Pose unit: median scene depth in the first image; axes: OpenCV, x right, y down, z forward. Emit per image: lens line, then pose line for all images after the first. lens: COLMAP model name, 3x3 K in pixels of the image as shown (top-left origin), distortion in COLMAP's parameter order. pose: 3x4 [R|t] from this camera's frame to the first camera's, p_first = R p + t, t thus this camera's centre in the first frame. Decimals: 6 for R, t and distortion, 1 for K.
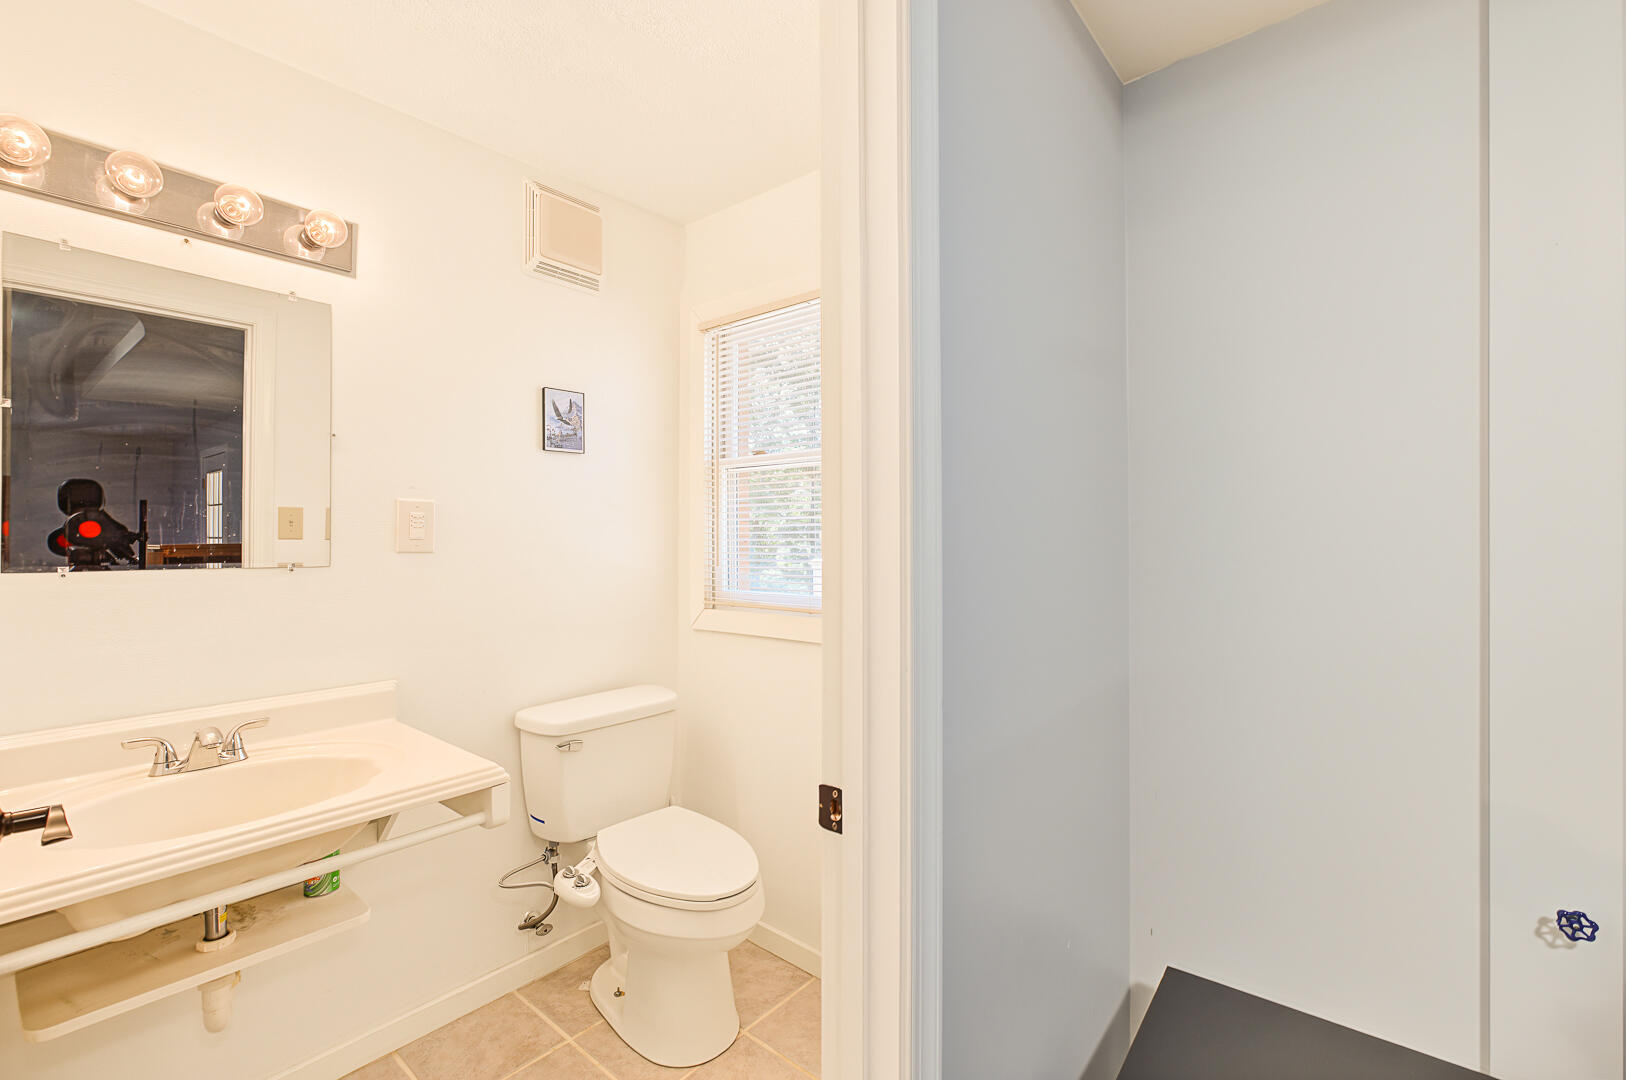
lens RADIAL K [[708.4, 0, 818.7], [0, 708.4, 537.1], [0, 0, 1]] dist [-0.003022, 0.000568]
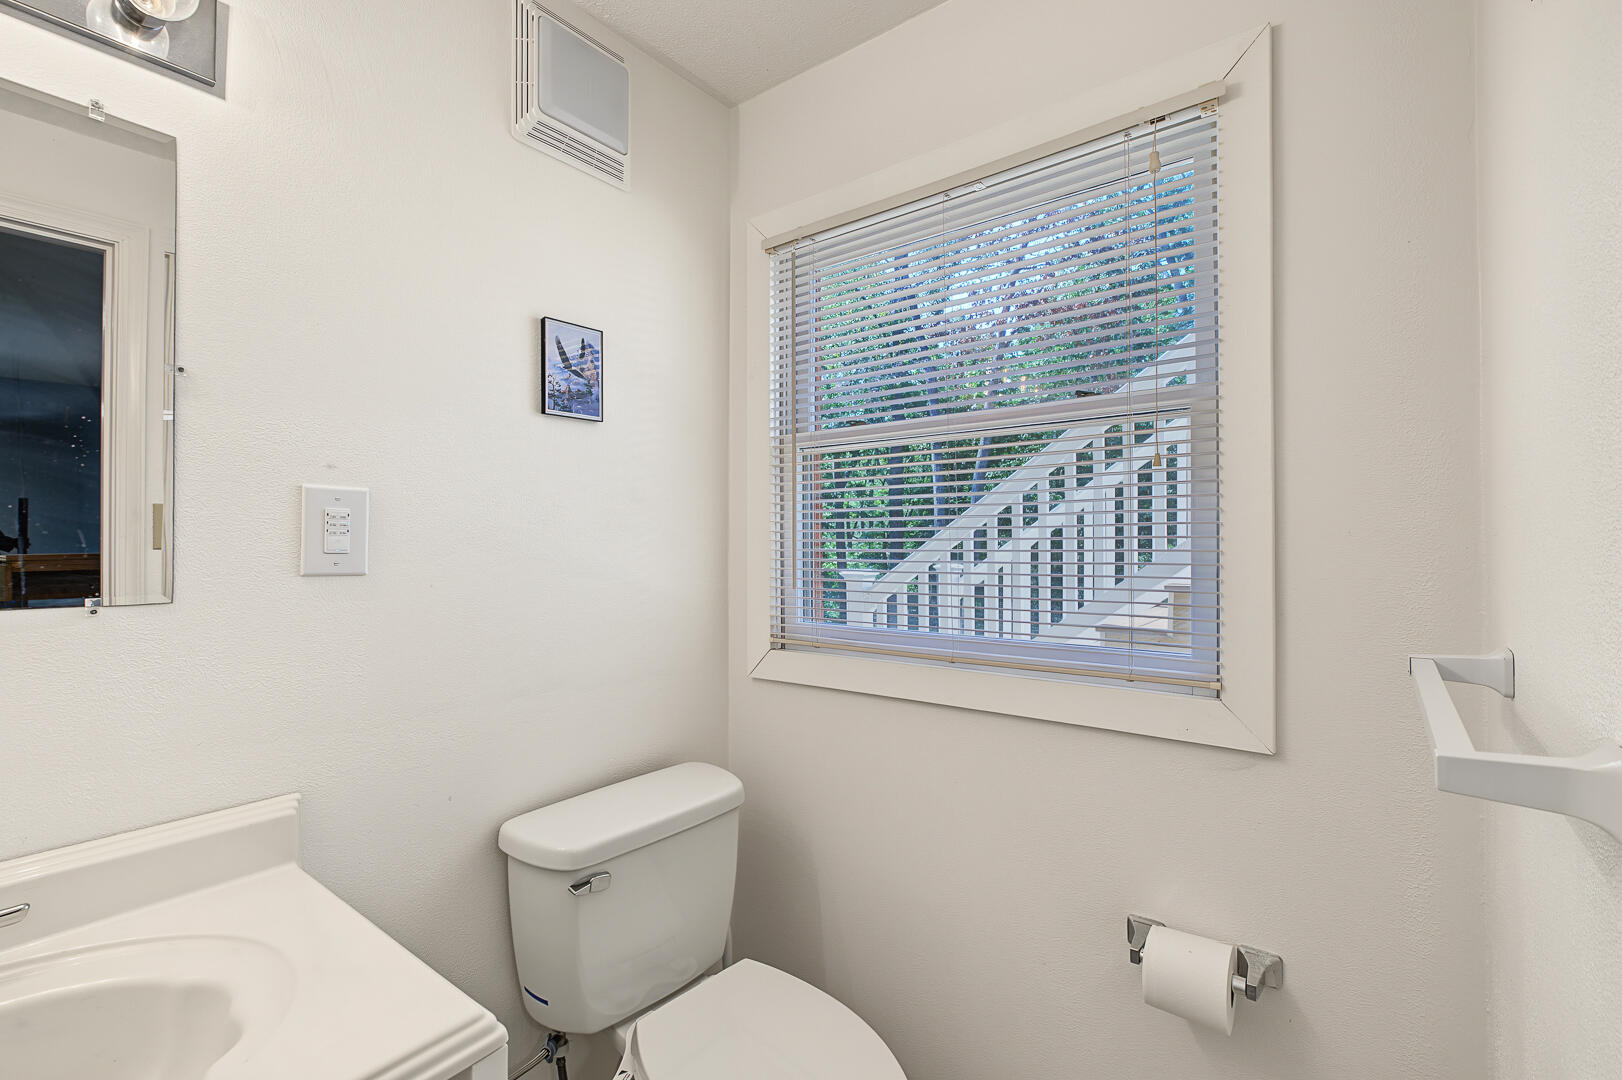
lens RADIAL K [[706.6, 0, 806.3], [0, 706.6, 539.7], [0, 0, 1]] dist [-0.003022, 0.000568]
pose [[0.999430, 0.000351, 0.033759, -0.168441], [-0.000301, 0.999999, -0.001504, -0.006581], [-0.033760, 0.001493, 0.999429, 0.343918]]
